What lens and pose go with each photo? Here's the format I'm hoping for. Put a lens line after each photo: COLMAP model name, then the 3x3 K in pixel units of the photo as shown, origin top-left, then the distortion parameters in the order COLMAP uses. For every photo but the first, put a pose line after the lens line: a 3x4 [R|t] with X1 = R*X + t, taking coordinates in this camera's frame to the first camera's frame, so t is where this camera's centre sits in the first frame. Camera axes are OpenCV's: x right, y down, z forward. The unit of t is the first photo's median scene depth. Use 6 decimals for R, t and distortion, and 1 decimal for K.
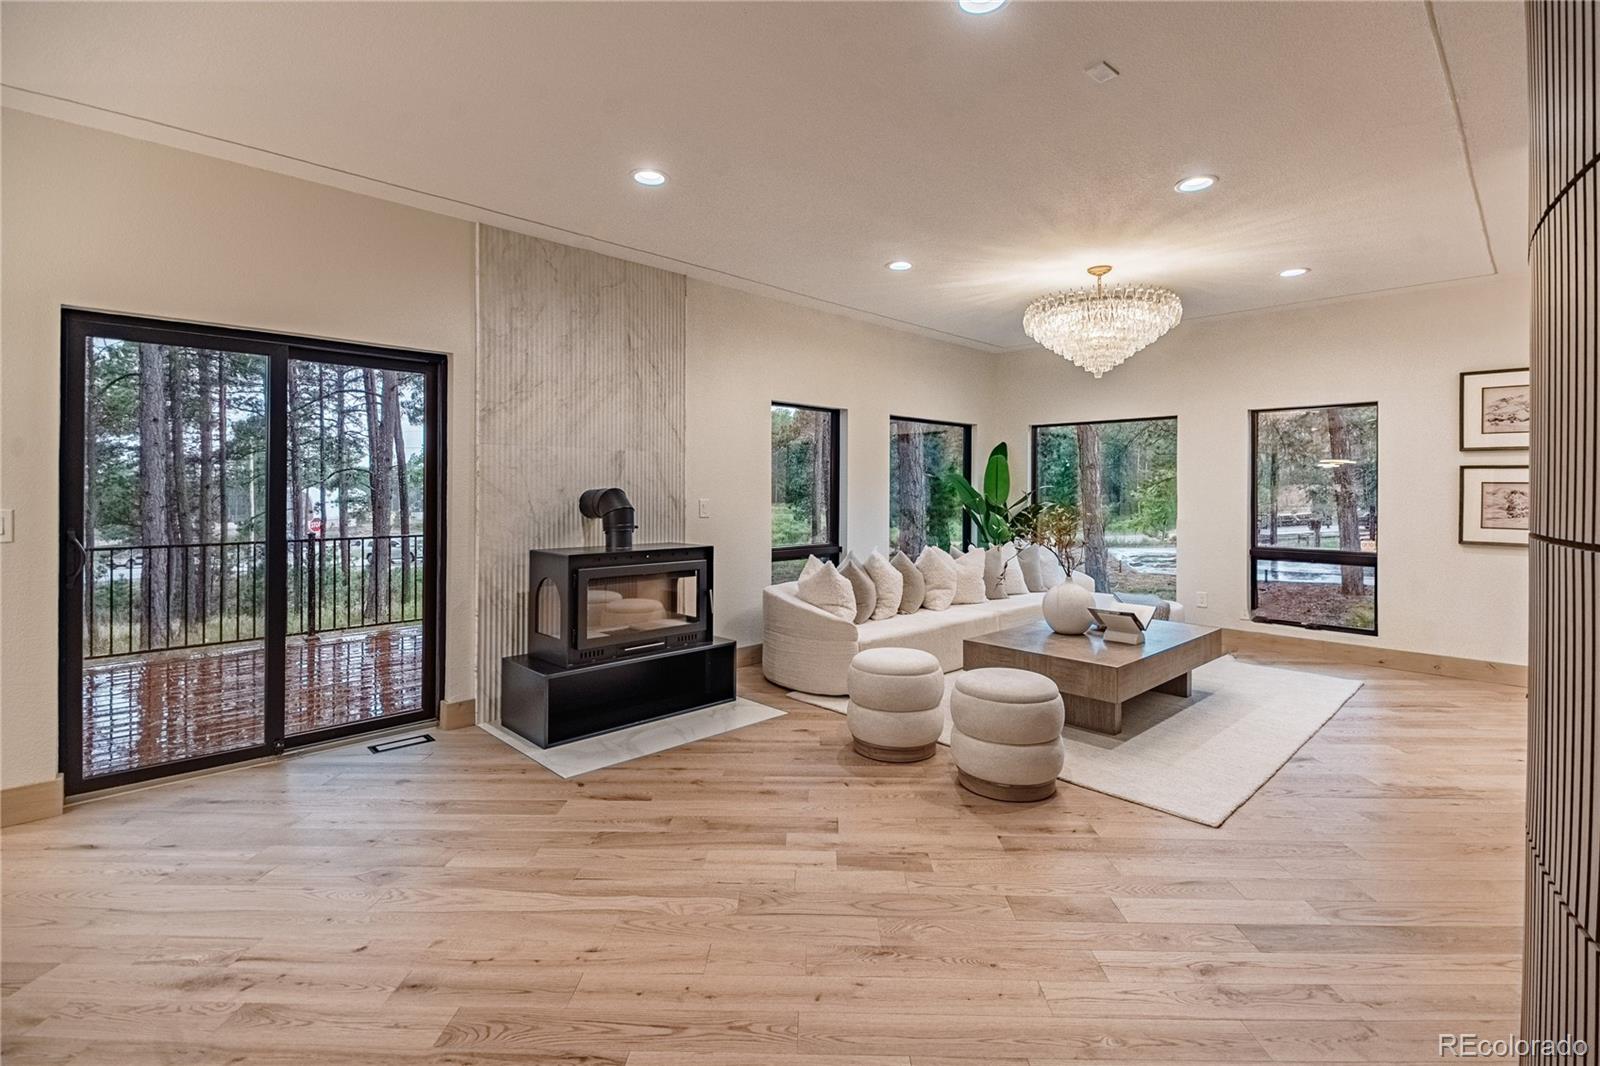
lens RADIAL K [[725.1, 0, 810.8], [0, 725.1, 482.7], [0, 0, 1]] dist [0.042642, -0.025664]
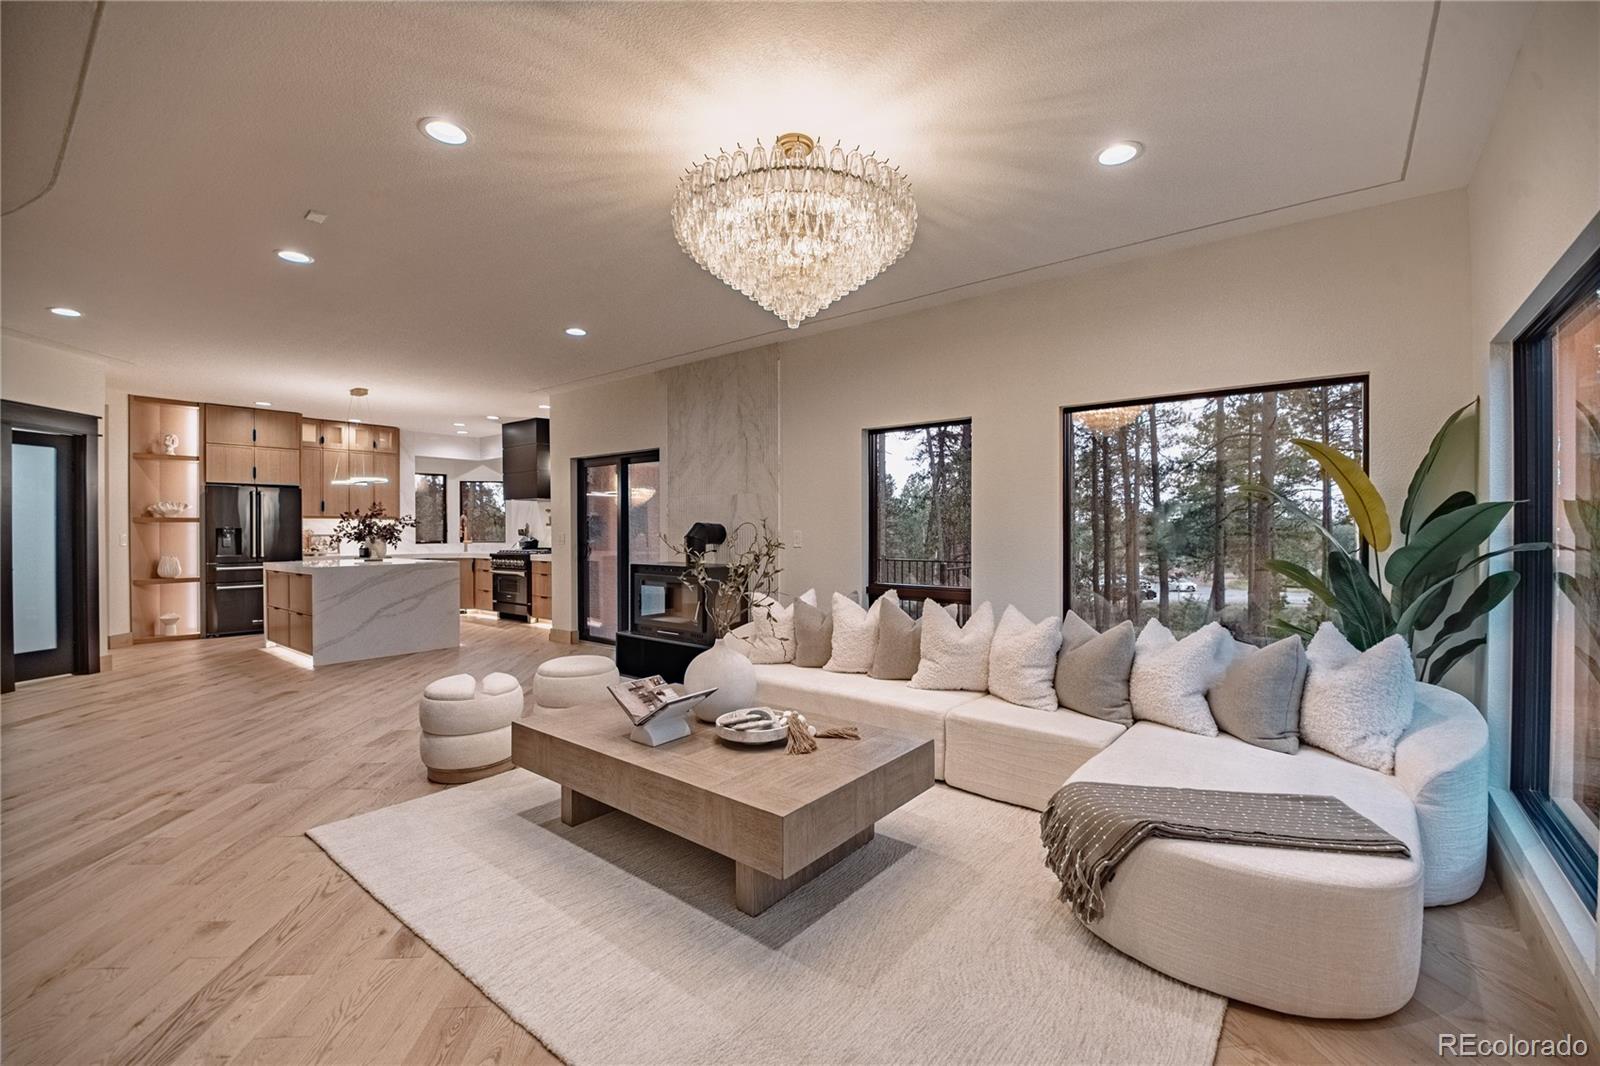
lens RADIAL K [[666.9, 0, 806.6], [0, 666.9, 530.6], [0, 0, 1]] dist [0.014433, -0.018346]
pose [[0.125603, -0.002395, -0.992078, 1.035452], [0.011106, 0.999938, -0.001008, 0.025684], [0.992018, -0.010891, 0.125621, 1.037675]]
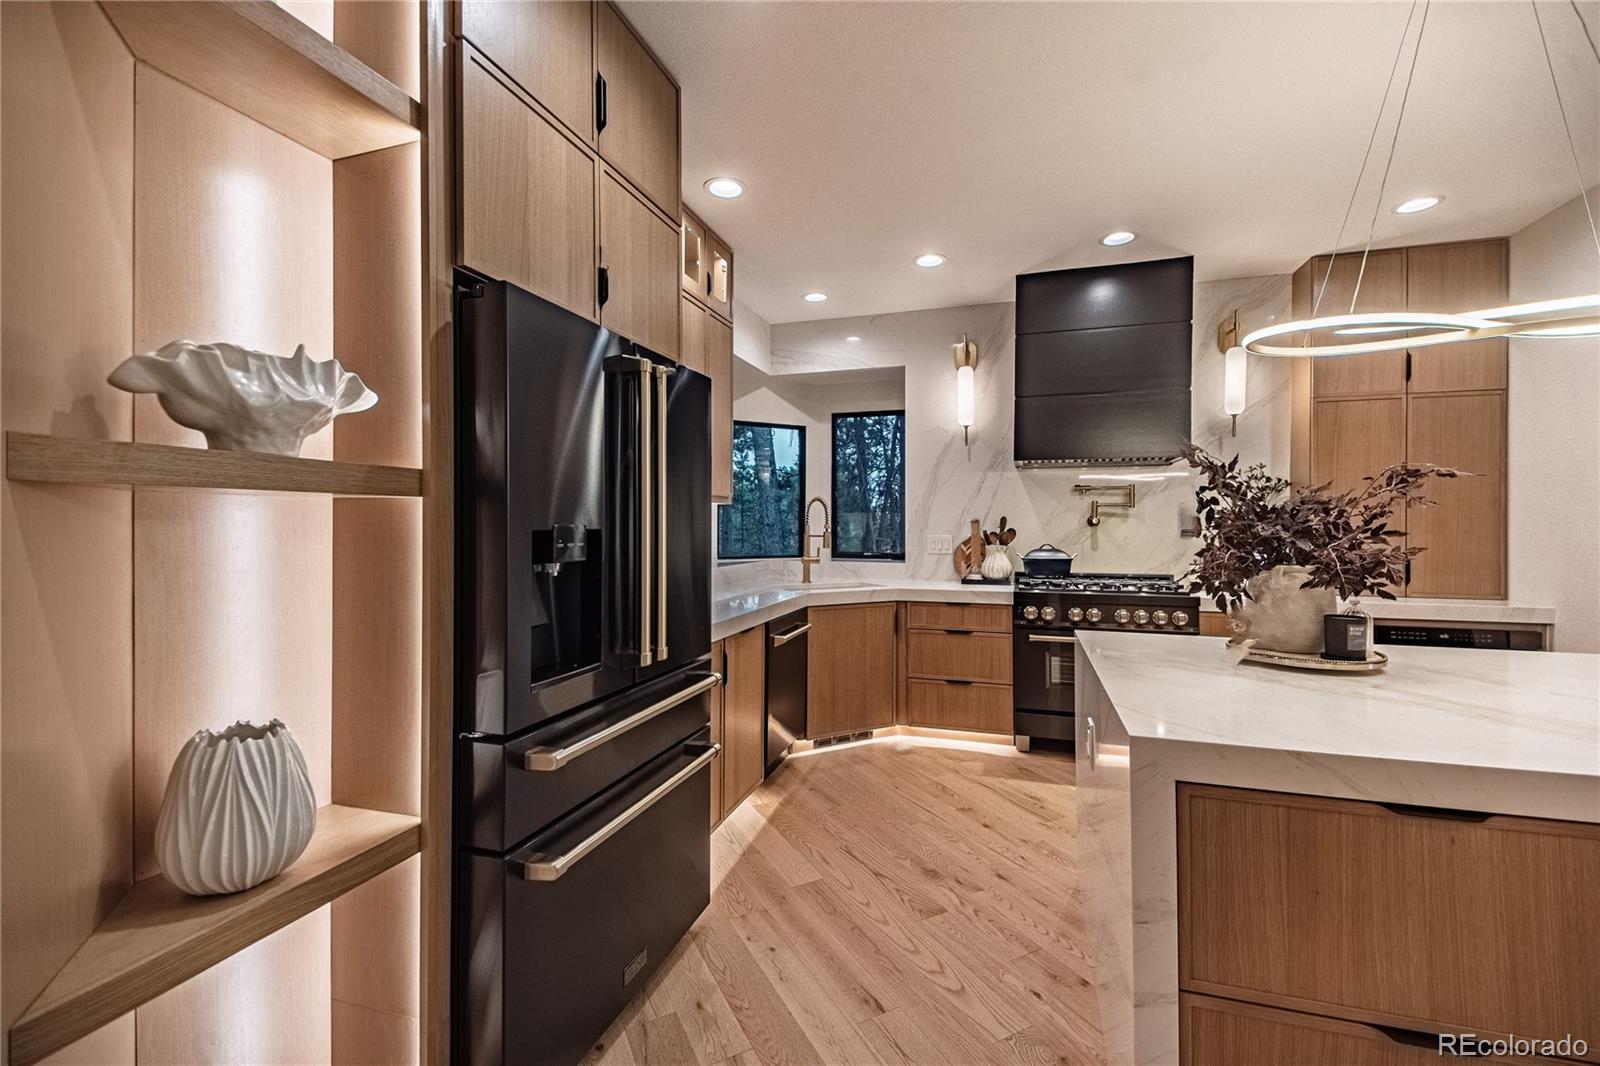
lens RADIAL K [[670.3, 0, 810.7], [0, 670.3, 526.2], [0, 0, 1]] dist [0.032956, 0.000071]
pose [[0.476361, -0.004194, -0.879240, -0.577472], [0.007822, 0.999969, -0.000531, -0.000980], [0.879215, -0.006625, 0.476379, -0.338509]]
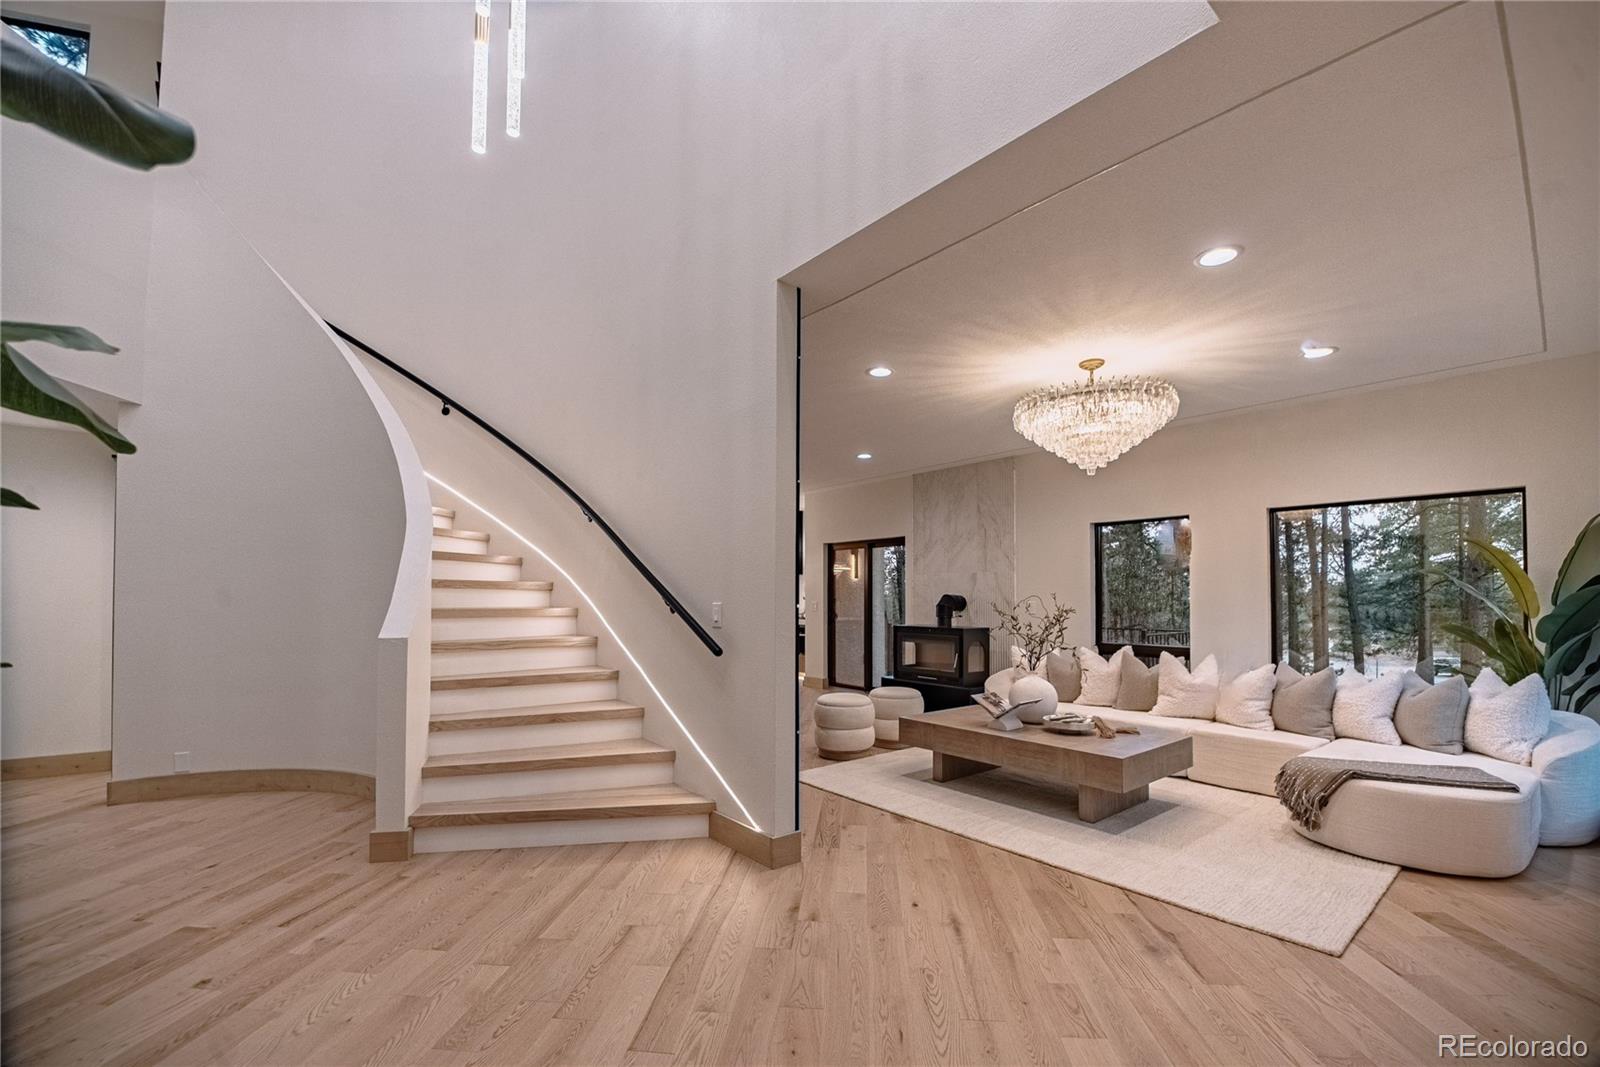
lens RADIAL K [[661.2, 0, 772.5], [0, 661.2, 574.8], [0, 0, 1]] dist [-0.032726, -0.000704]
pose [[-0.121585, -0.039544, -0.991793, 1.428976], [0.003286, 0.999185, -0.040241, 0.022858], [0.992576, -0.008151, -0.121356, 0.759312]]
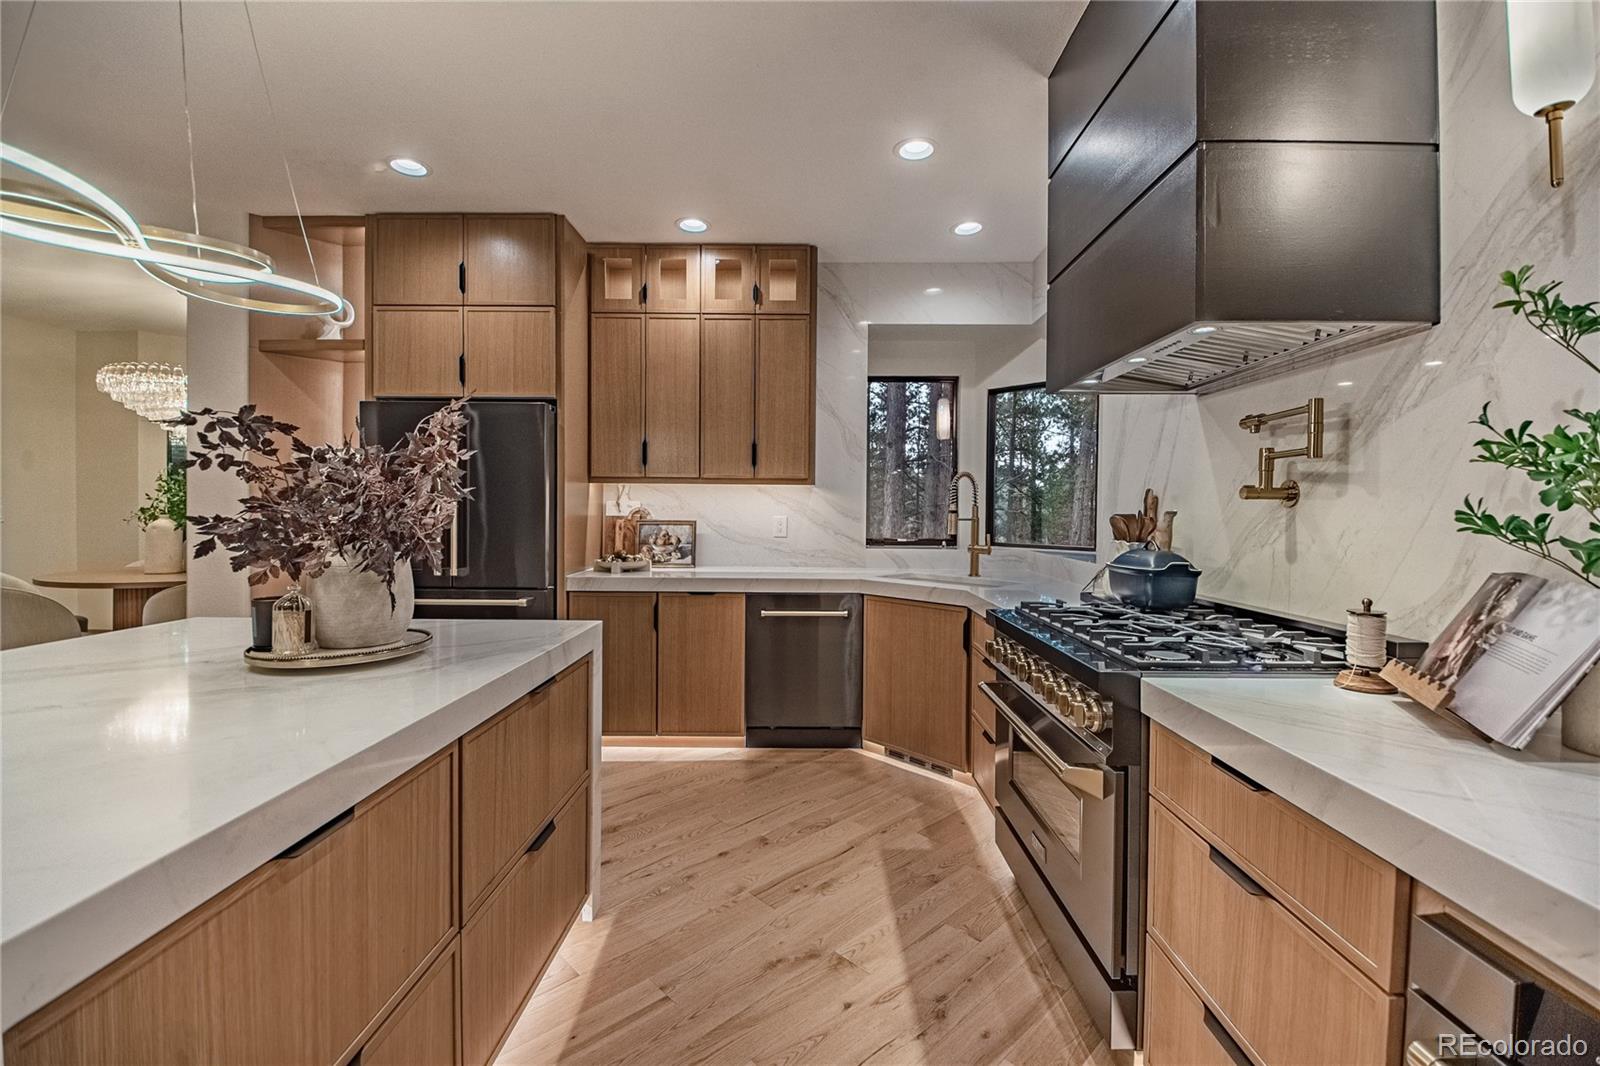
lens RADIAL K [[666.9, 0, 806.6], [0, 666.9, 530.6], [0, 0, 1]] dist [0.014433, -0.018346]
pose [[-0.706215, 0.010165, -0.707924, -0.736652], [-0.006688, 0.999757, 0.021027, 0.011210], [0.707966, 0.019585, -0.705975, 0.572383]]
